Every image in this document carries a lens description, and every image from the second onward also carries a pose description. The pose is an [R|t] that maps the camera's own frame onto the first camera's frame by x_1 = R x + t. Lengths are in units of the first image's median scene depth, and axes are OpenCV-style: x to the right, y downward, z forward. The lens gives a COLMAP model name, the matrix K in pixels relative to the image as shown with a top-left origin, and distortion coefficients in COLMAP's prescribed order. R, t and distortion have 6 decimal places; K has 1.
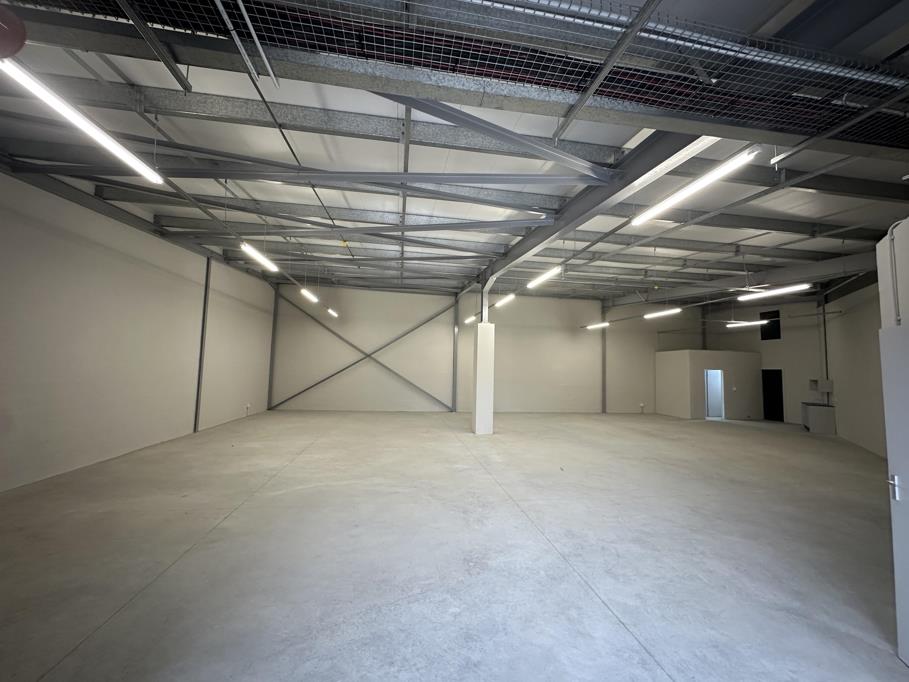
lens RADIAL K [[362.8, 0, 454.5], [0, 362.8, 341.0], [0, 0, 1]] dist [-0.001518, 0.000071]
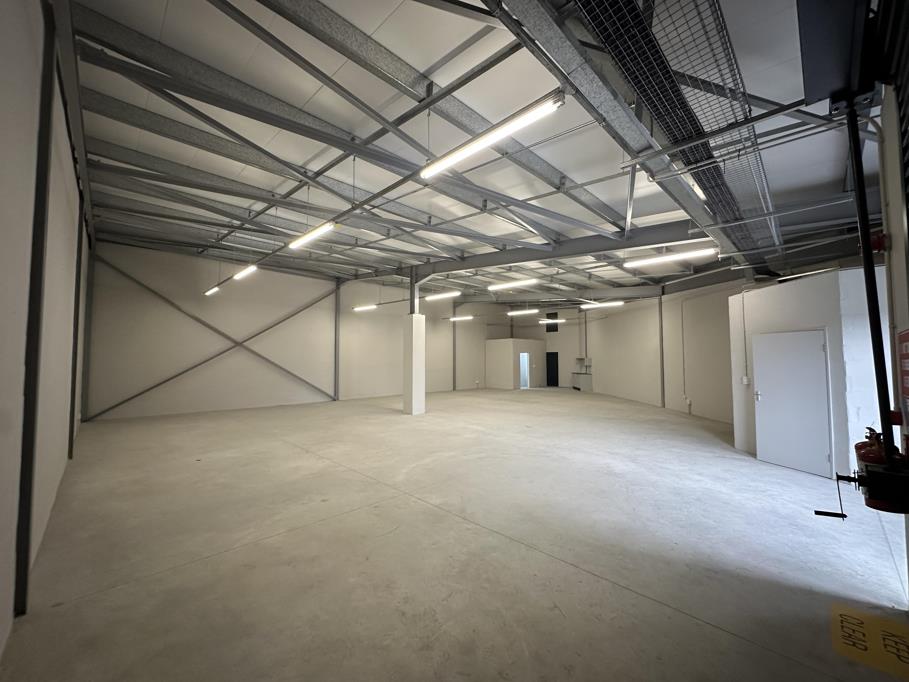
lens RADIAL K [[362.8, 0, 454.5], [0, 362.8, 341.0], [0, 0, 1]] dist [-0.001518, 0.000071]
pose [[0.812906, 0.000647, 0.582394, -0.328070], [-0.022909, 0.999261, 0.030866, -0.003701], [-0.581944, -0.038433, 0.812320, 0.025538]]
